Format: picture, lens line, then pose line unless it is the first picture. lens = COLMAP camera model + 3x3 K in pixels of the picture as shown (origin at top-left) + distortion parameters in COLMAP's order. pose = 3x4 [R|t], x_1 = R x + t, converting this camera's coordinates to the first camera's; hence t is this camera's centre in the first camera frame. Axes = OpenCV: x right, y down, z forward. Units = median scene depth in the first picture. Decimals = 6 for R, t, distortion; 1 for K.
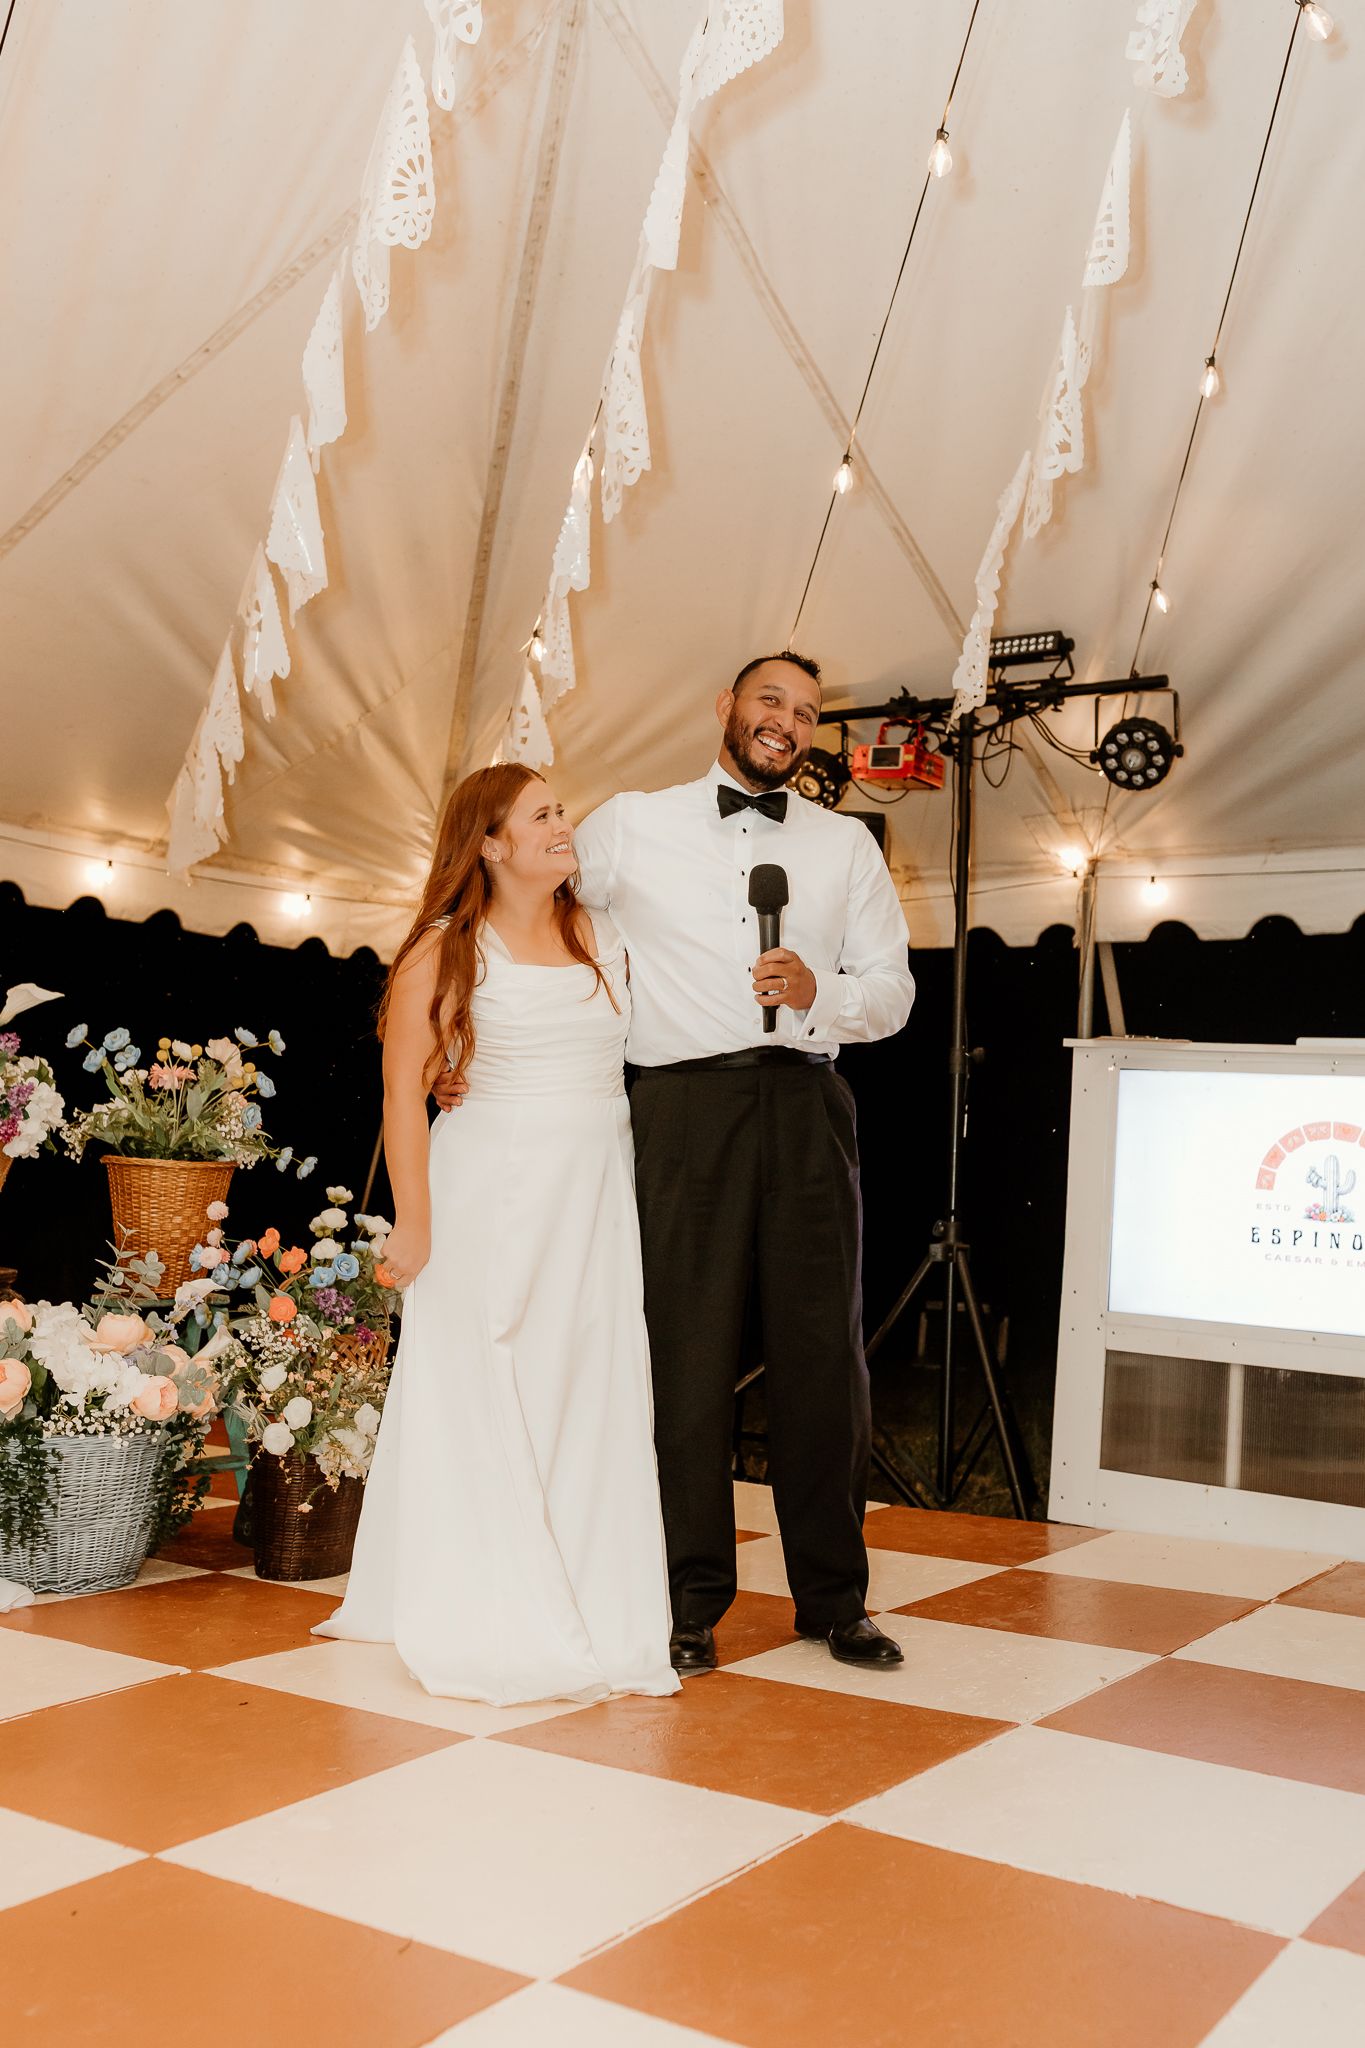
lens RADIAL K [[1982.7, 0, 720.2], [0, 1982.7, 1021.4], [0, 0, 1]] dist [0.007574, -0.005445]
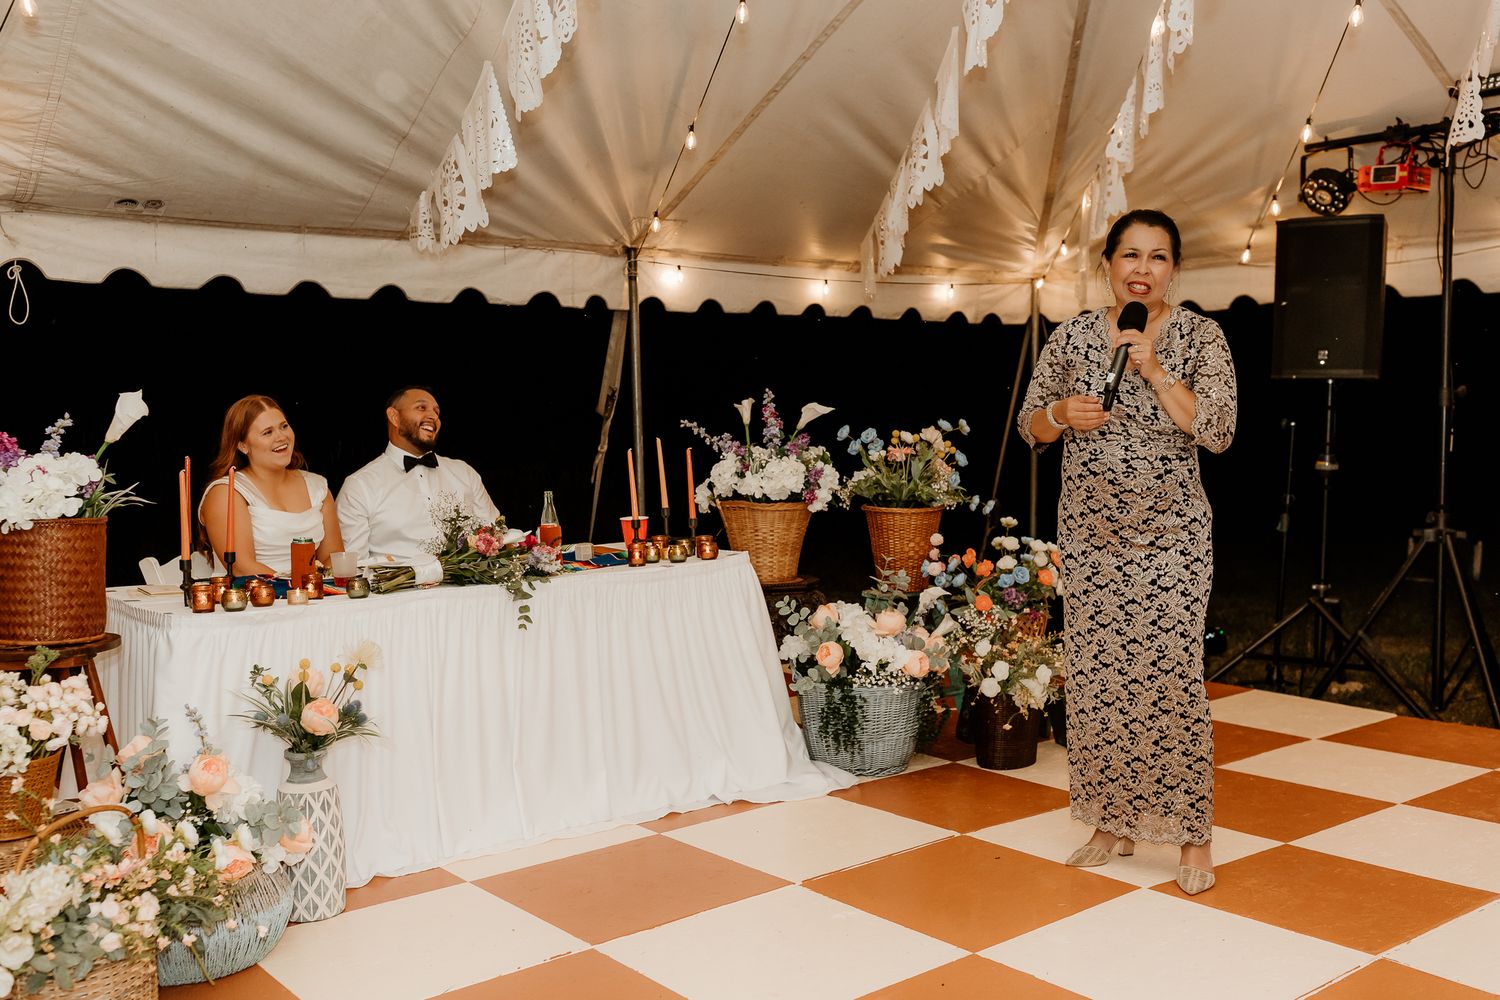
lens RADIAL K [[1462.0, 0, 746.9], [0, 1462.0, 504.5], [0, 0, 1]] dist [0.017996, -0.019440]
pose [[0.949268, -0.027230, -0.313288, -0.027882], [0.072765, 0.988226, 0.134587, -0.095854], [0.305934, -0.150556, 0.940073, -0.138385]]
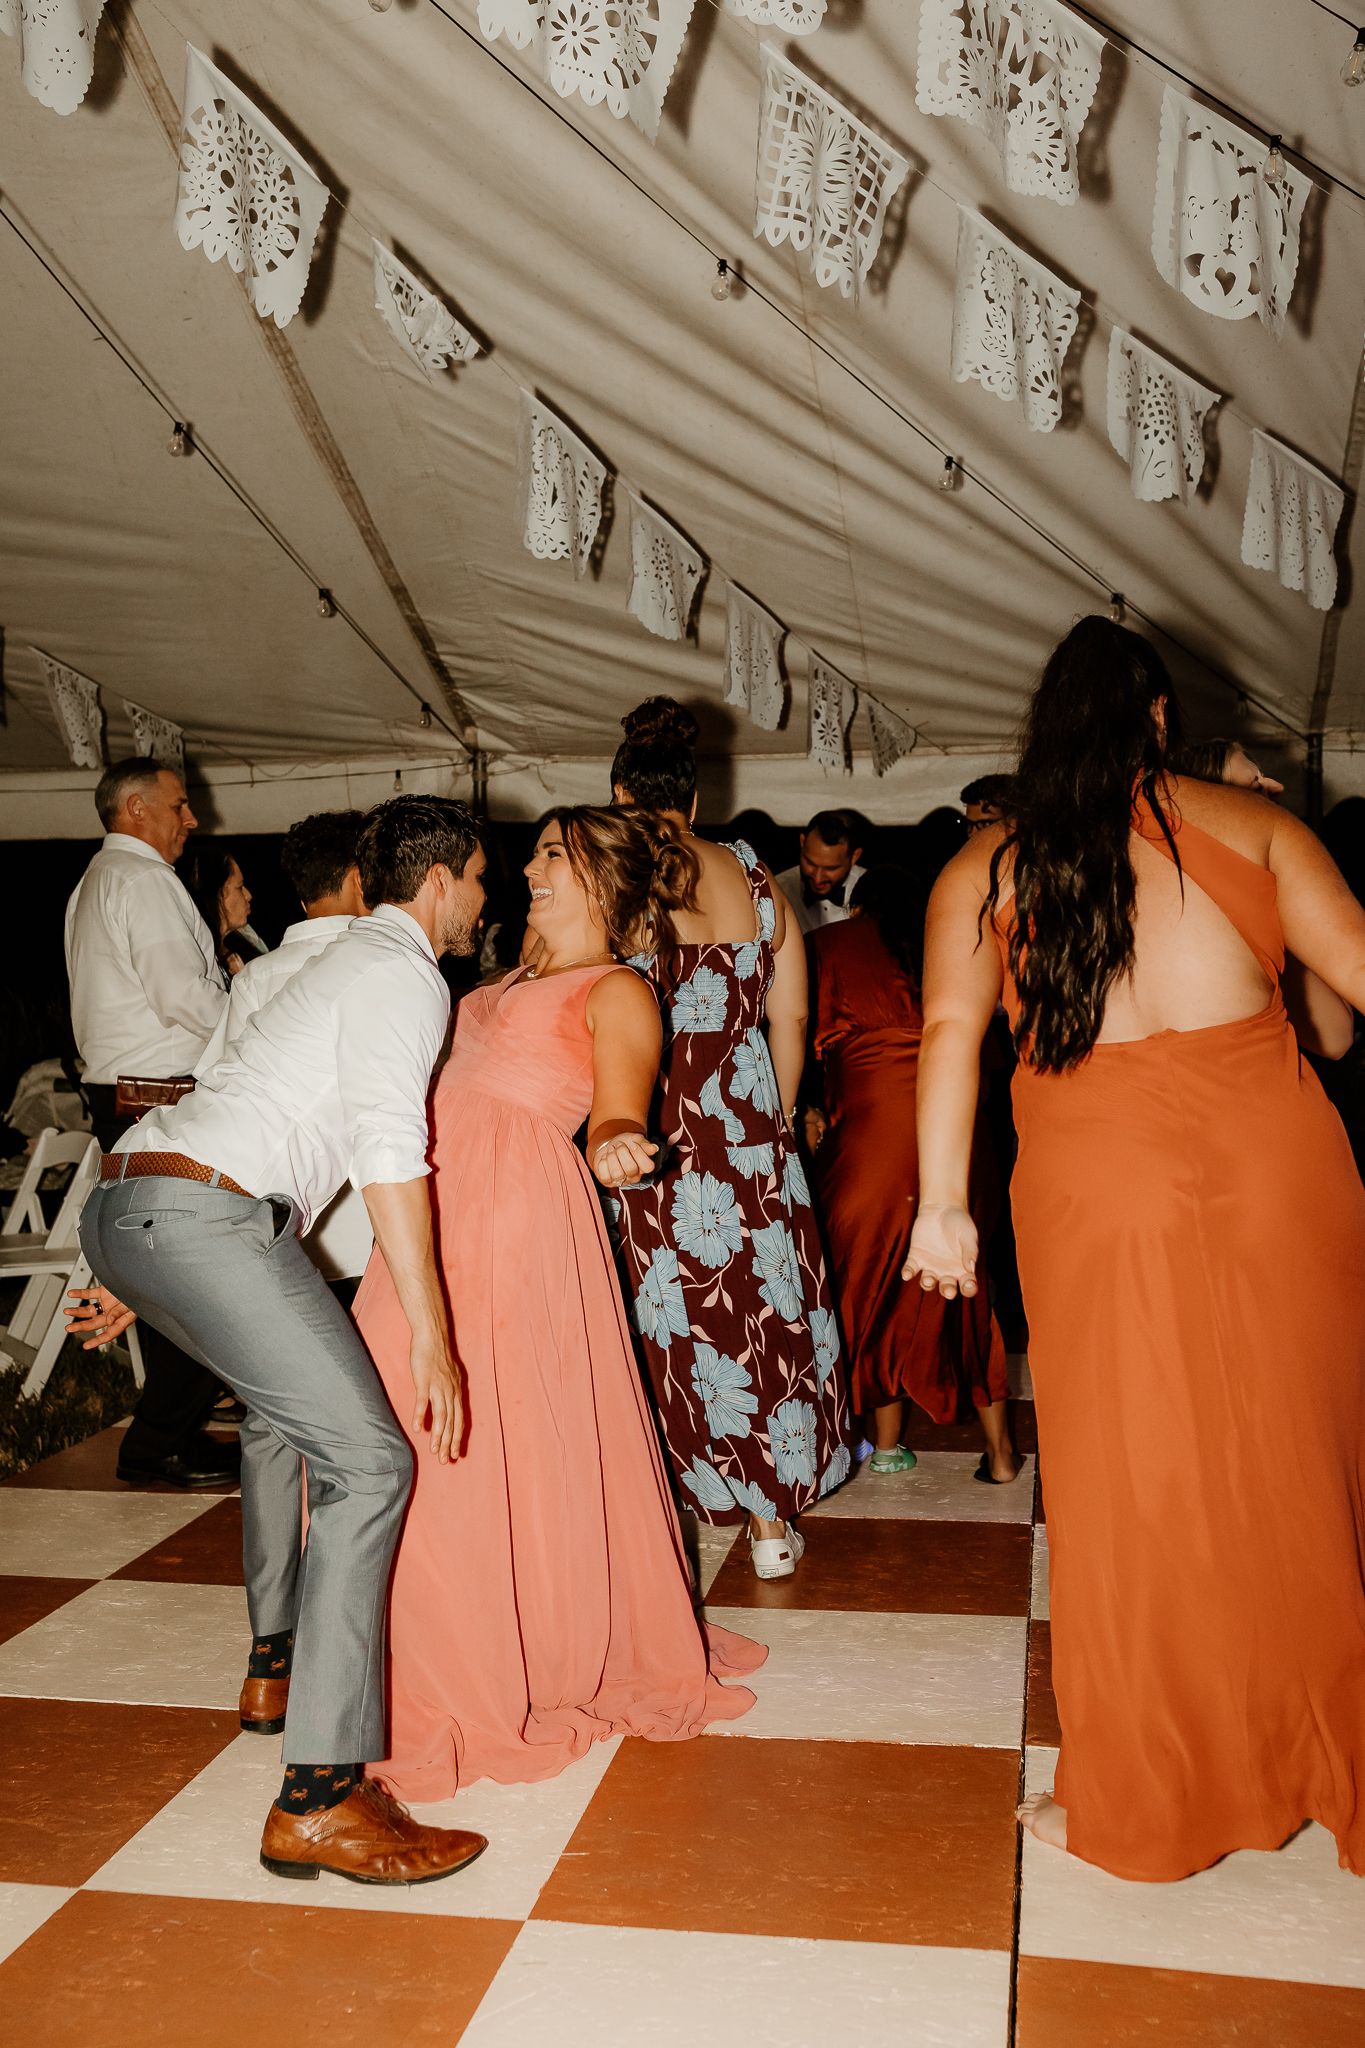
lens RADIAL K [[2015.2, 0, 670.9], [0, 2015.2, 1022.6], [0, 0, 1]] dist [-0.008344, 0.123503]
pose [[0.372528, -0.004280, -0.928011, 0.623405], [0.094909, 0.994922, 0.033510, -0.044860], [0.923155, -0.100560, 0.371043, 0.230449]]
